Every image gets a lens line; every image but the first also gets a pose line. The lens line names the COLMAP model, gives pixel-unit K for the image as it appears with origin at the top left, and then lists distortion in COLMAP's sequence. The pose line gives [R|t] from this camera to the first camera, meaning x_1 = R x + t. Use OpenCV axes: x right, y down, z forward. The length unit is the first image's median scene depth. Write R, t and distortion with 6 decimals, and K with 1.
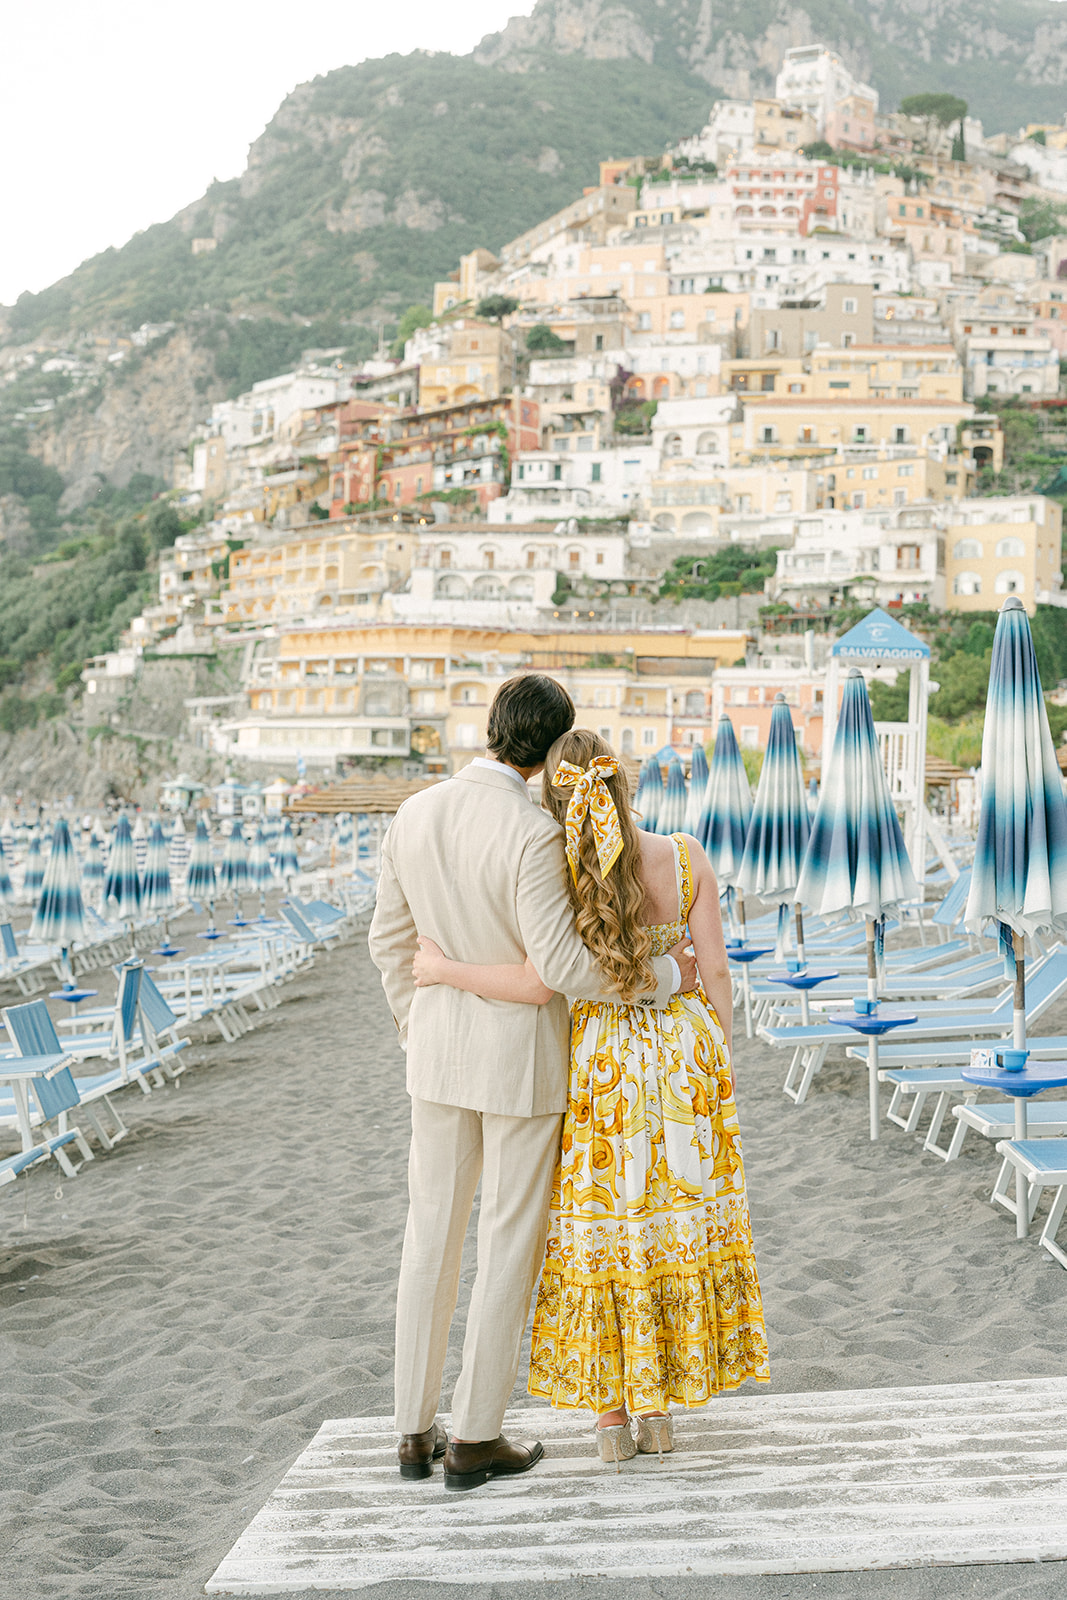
lens RADIAL K [[2063.9, 0, 533.5], [0, 2063.9, 800.0], [0, 0, 1]] dist [0.023501, 0.011723]
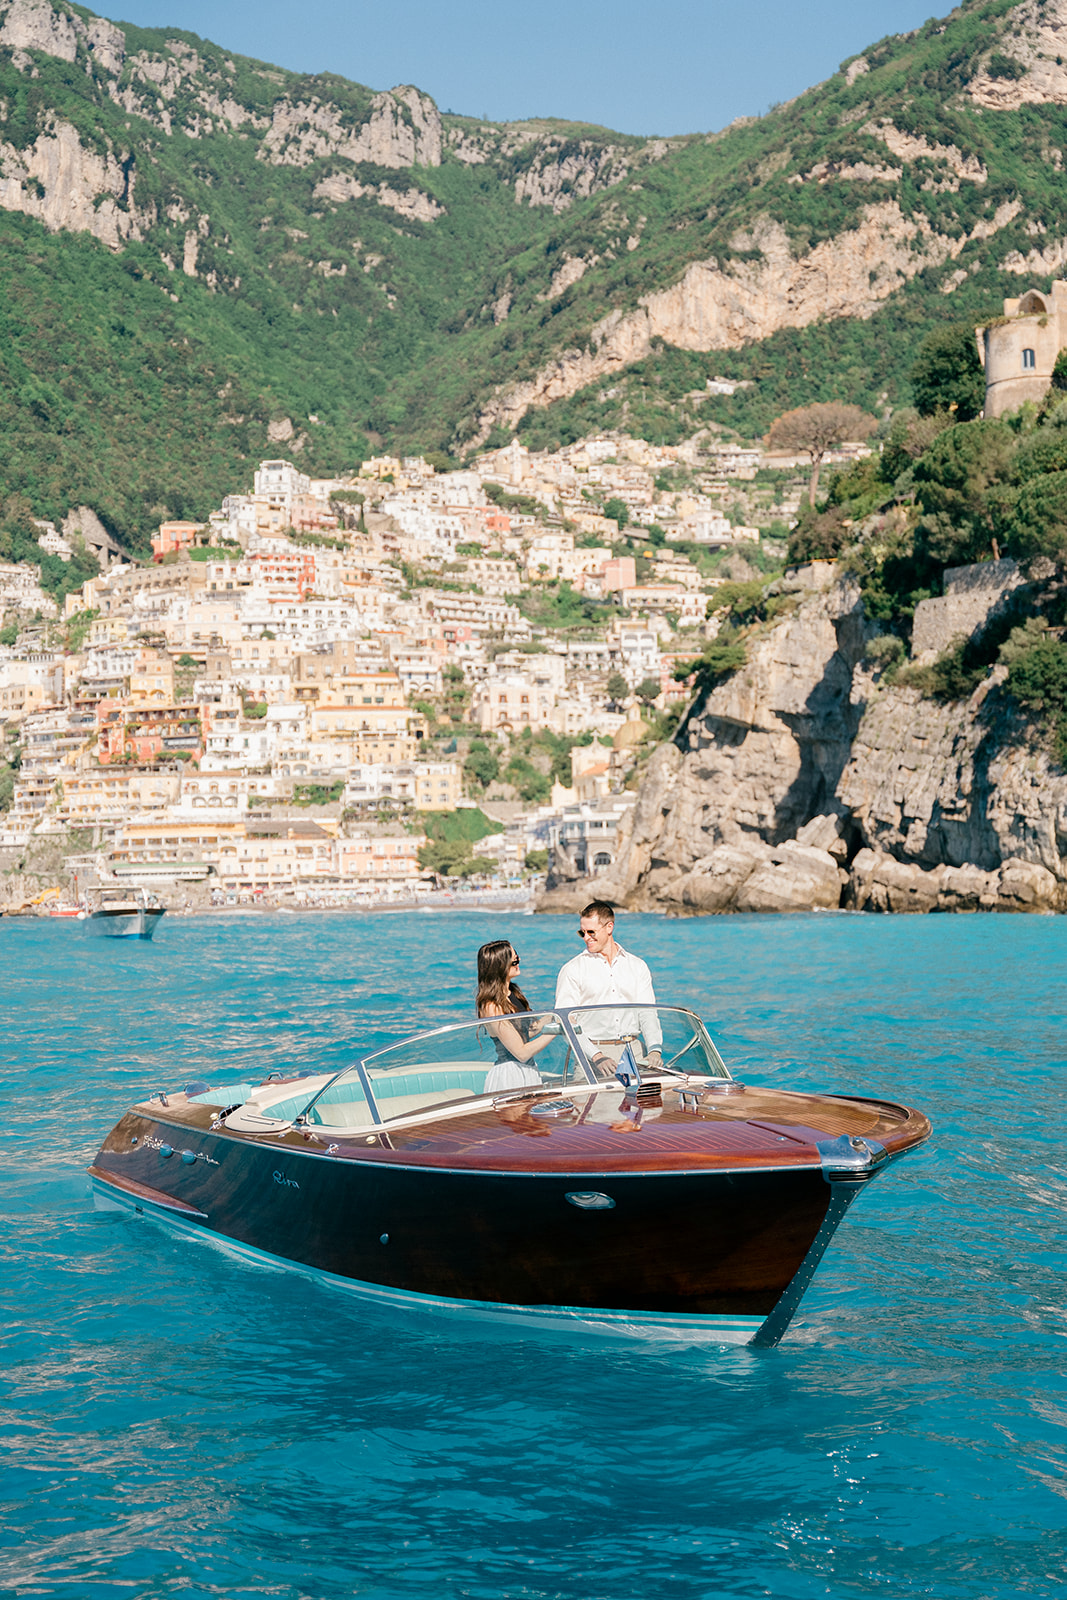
lens RADIAL K [[2751.0, 0, 565.8], [0, 2751.0, 779.1], [0, 0, 1]] dist [0.048307, -0.183532]
pose [[0.936297, -0.028623, 0.350040, -0.591117], [0.043155, 0.998497, -0.033786, -0.008184], [-0.348547, 0.046740, 0.936125, -1.606661]]
